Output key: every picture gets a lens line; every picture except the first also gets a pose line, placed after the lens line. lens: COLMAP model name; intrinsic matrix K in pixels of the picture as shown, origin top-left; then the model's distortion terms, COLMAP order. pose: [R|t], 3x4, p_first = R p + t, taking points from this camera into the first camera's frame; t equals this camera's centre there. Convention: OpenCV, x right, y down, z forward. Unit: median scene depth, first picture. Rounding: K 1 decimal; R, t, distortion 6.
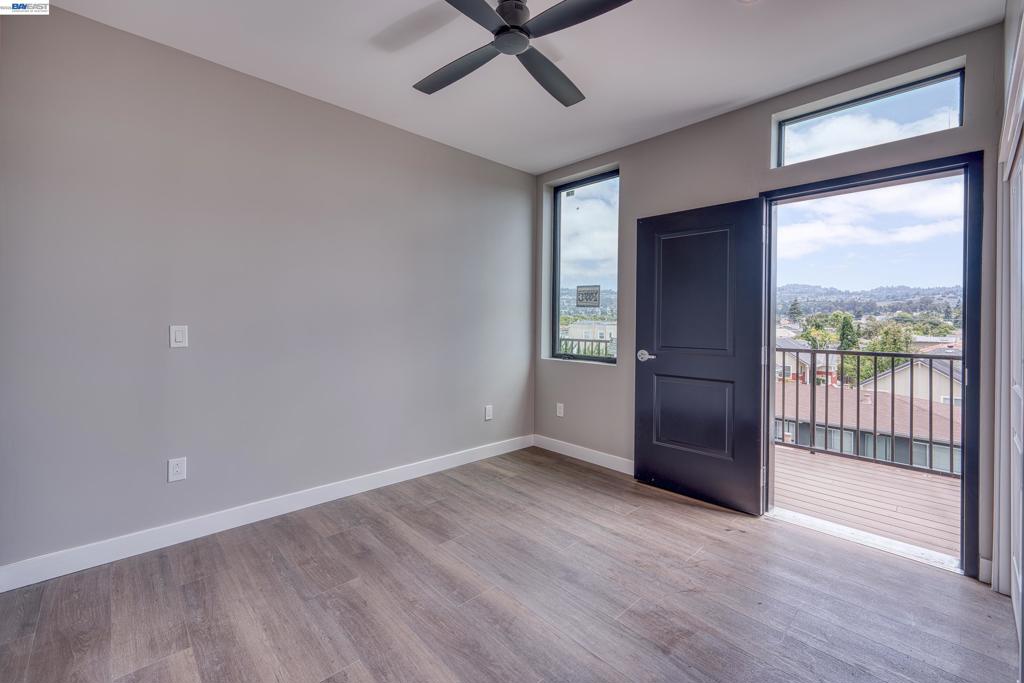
lens RADIAL K [[430.8, 0, 505.8], [0, 430.8, 321.2], [0, 0, 1]] dist [-0.000390, 0.000192]
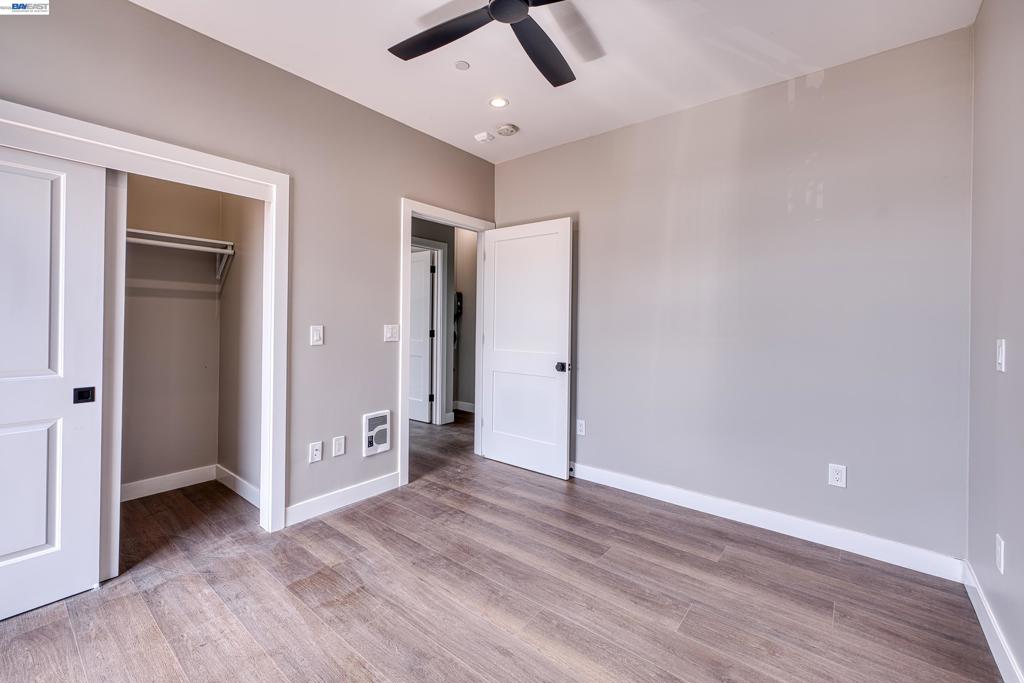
lens RADIAL K [[430.8, 0, 505.8], [0, 430.8, 321.2], [0, 0, 1]] dist [-0.000390, 0.000192]
pose [[-0.990757, -0.021411, -0.133946, 0.126573], [-0.021353, 0.999770, -0.001871, -0.000969], [0.133955, 0.001006, -0.990987, 1.991906]]
